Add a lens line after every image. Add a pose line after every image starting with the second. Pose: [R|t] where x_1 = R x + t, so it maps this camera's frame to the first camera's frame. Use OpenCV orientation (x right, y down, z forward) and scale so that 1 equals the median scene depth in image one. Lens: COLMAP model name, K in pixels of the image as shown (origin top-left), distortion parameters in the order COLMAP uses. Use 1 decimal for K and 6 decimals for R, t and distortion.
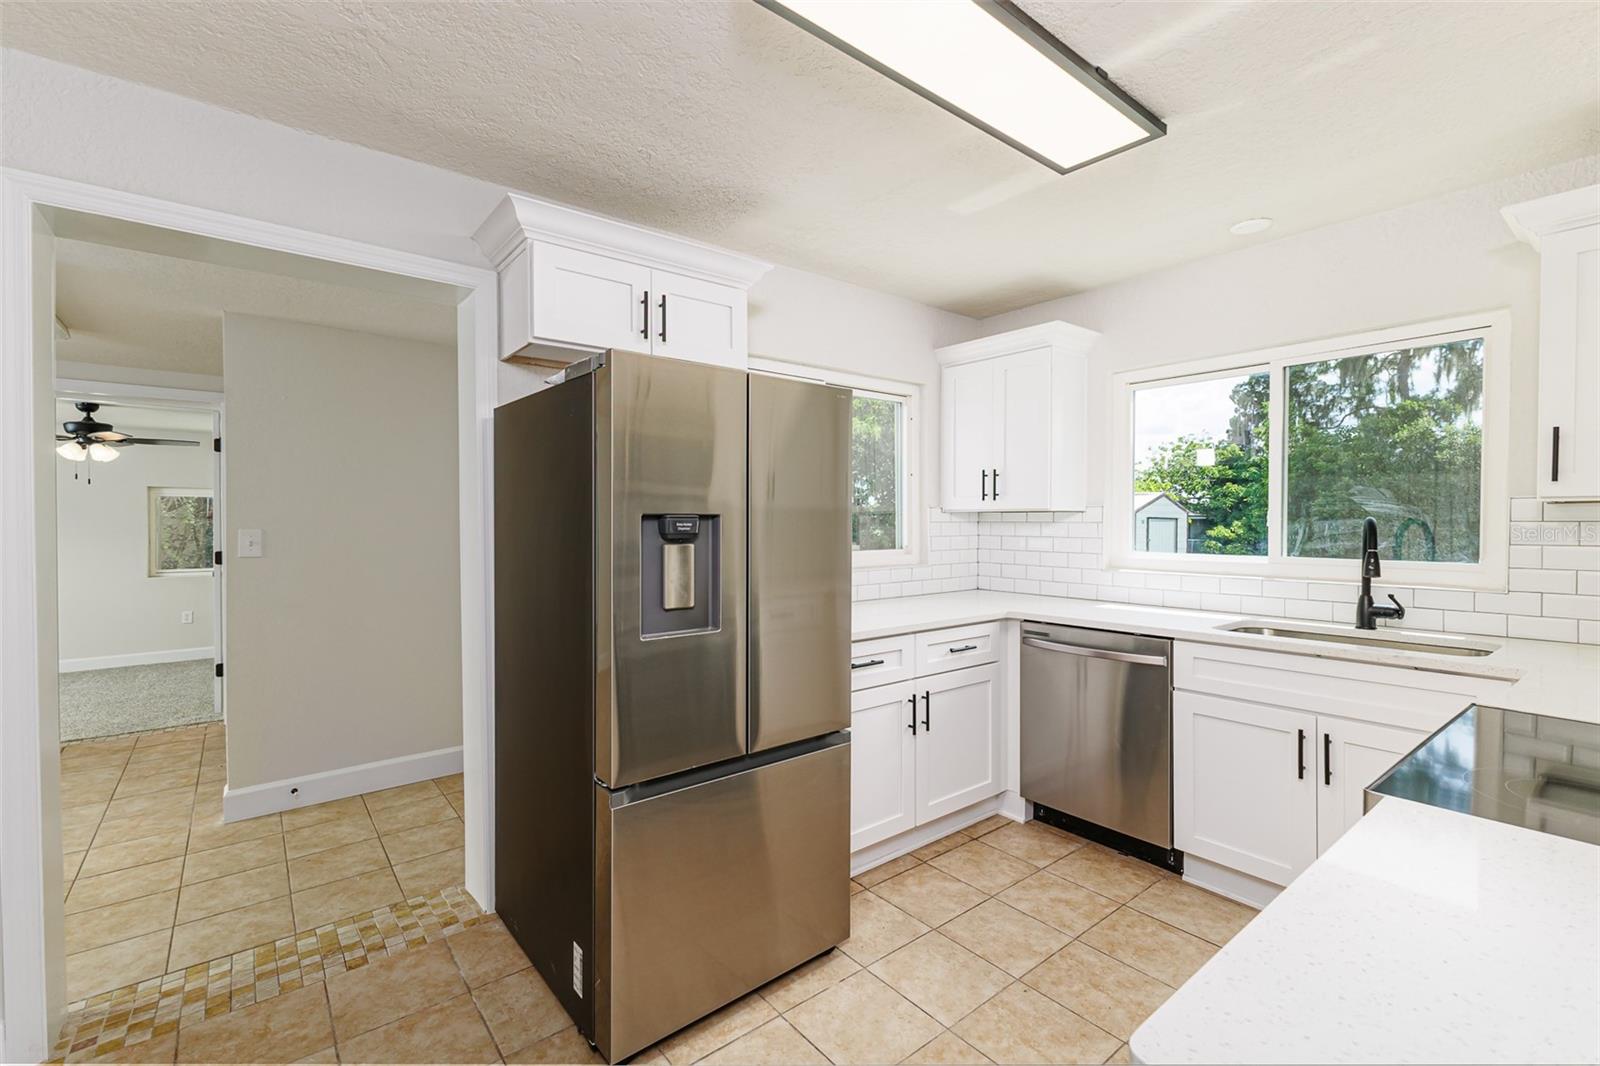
lens RADIAL K [[692.9, 0, 828.5], [0, 692.9, 527.4], [0, 0, 1]] dist [0.008144, -0.003599]
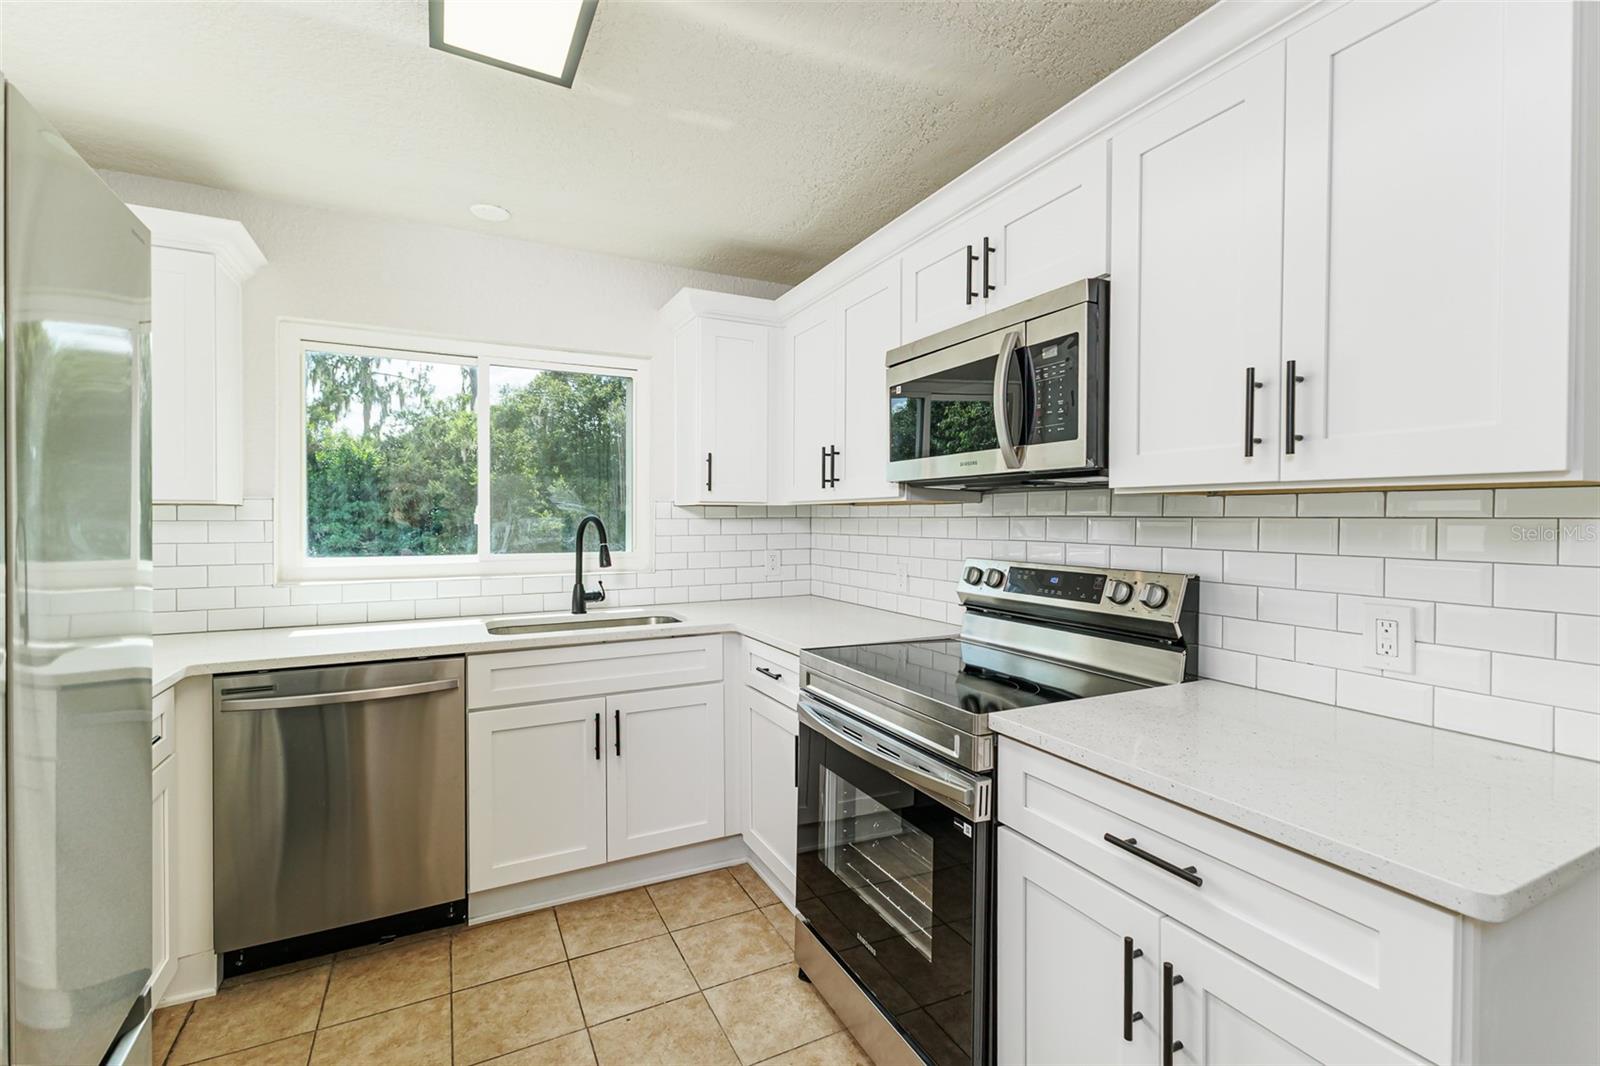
lens RADIAL K [[692.9, 0, 794.6], [0, 692.9, 524.3], [0, 0, 1]] dist [0.008144, -0.003599]
pose [[0.235134, -0.008468, 0.971926, -0.249068], [0.008638, 0.999941, 0.006622, -0.004281], [-0.971925, 0.006839, 0.235193, 0.394471]]
